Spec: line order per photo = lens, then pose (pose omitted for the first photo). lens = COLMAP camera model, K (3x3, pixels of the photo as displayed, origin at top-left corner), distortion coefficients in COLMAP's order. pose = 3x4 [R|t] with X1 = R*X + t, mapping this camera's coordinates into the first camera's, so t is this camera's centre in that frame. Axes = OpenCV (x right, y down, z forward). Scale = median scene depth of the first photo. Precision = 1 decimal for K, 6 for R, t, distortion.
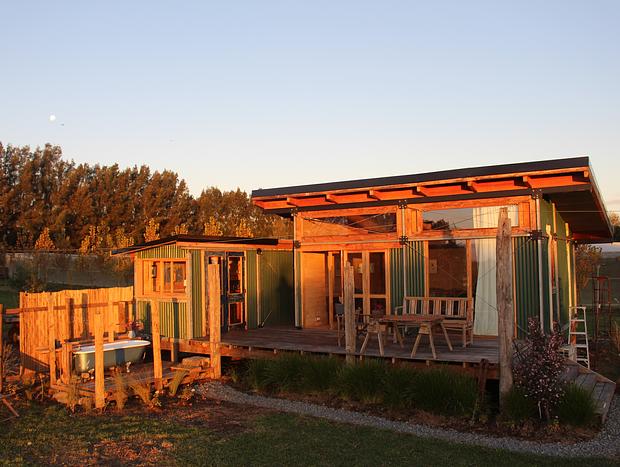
lens RADIAL K [[579.5, 0, 310.0], [0, 579.5, 233.5], [0, 0, 1]] dist [-0.152190, 0.121268]
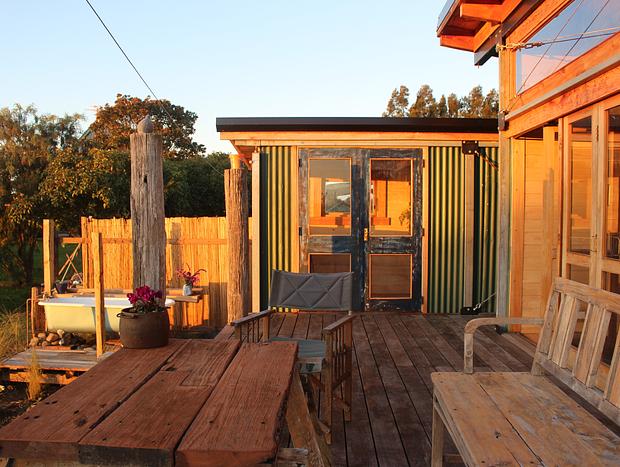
lens RADIAL K [[579.5, 0, 310.0], [0, 579.5, 233.5], [0, 0, 1]] dist [-0.152190, 0.121268]
pose [[0.503366, 0.046006, -0.862848, 0.263577], [0.033561, 0.996787, 0.072726, 0.066890], [0.863421, -0.065566, 0.500205, 0.725863]]
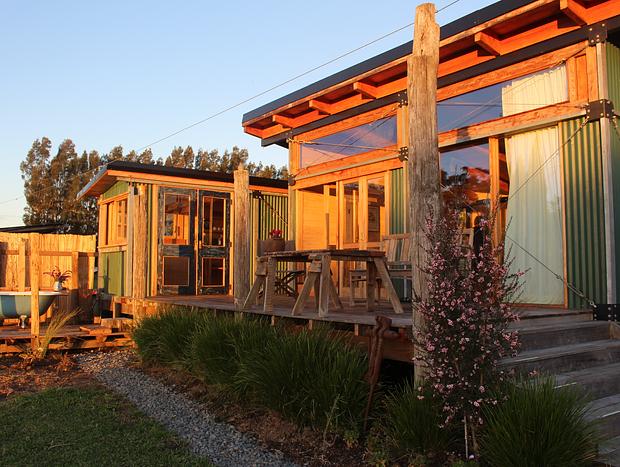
lens RADIAL K [[579.5, 0, 310.0], [0, 579.5, 233.5], [0, 0, 1]] dist [-0.152190, 0.121268]
pose [[0.929122, -0.007758, -0.369691, 0.284004], [0.000798, 0.999820, -0.018975, 0.105914], [0.369771, 0.017335, 0.928961, 0.348395]]
